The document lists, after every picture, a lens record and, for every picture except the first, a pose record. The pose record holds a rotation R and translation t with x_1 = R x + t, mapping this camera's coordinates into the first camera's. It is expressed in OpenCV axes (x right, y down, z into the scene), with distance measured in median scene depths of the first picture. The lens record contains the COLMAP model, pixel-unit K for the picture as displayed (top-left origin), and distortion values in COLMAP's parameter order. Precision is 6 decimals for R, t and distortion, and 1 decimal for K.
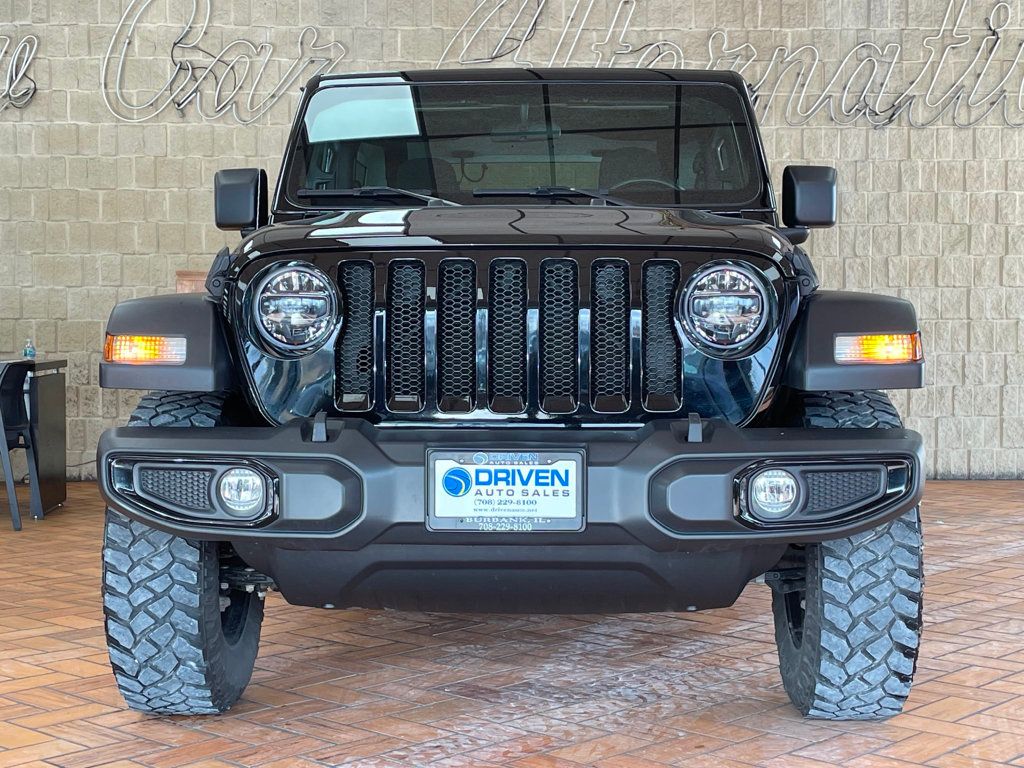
lens RADIAL K [[1601.9, 0, 513.2], [0, 1601.9, 385.9], [0, 0, 1]] dist [0.081759, 0.000000]
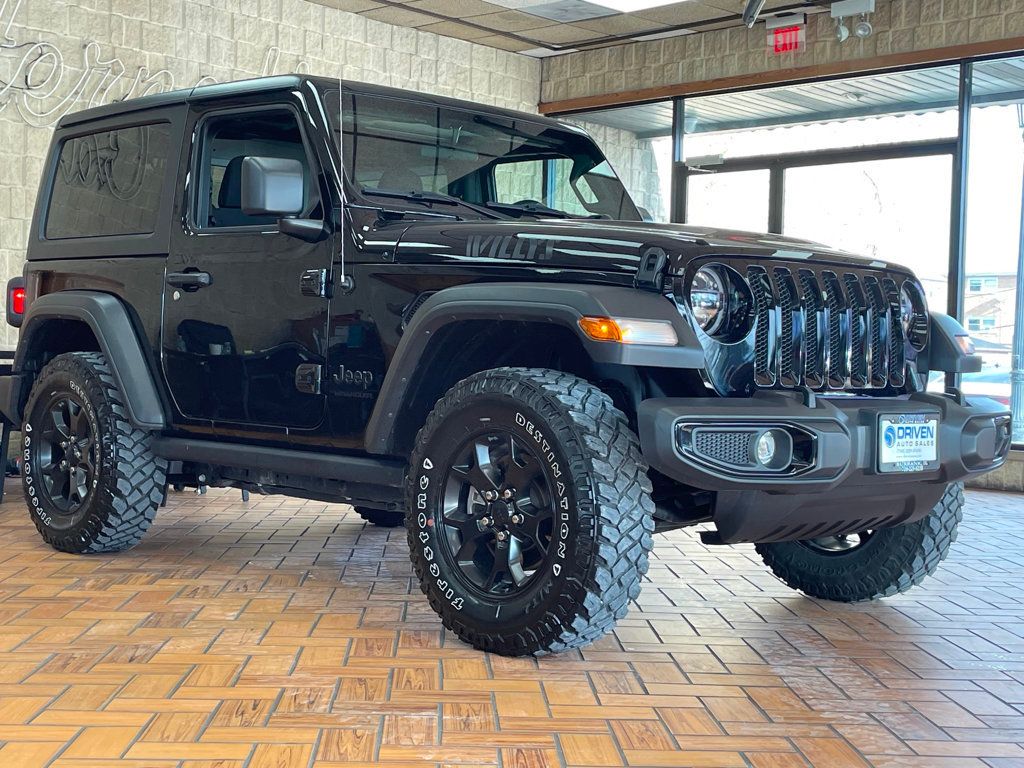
lens RADIAL K [[1522.1, 0, 512.6], [0, 1522.1, 381.4], [0, 0, 1]] dist [0.111823, 0.000000]
pose [[0.702289, 0.007908, 0.711848, -1.183268], [-0.001521, 0.999953, -0.009608, 0.026305], [-0.711890, 0.005665, 0.702268, 0.316109]]
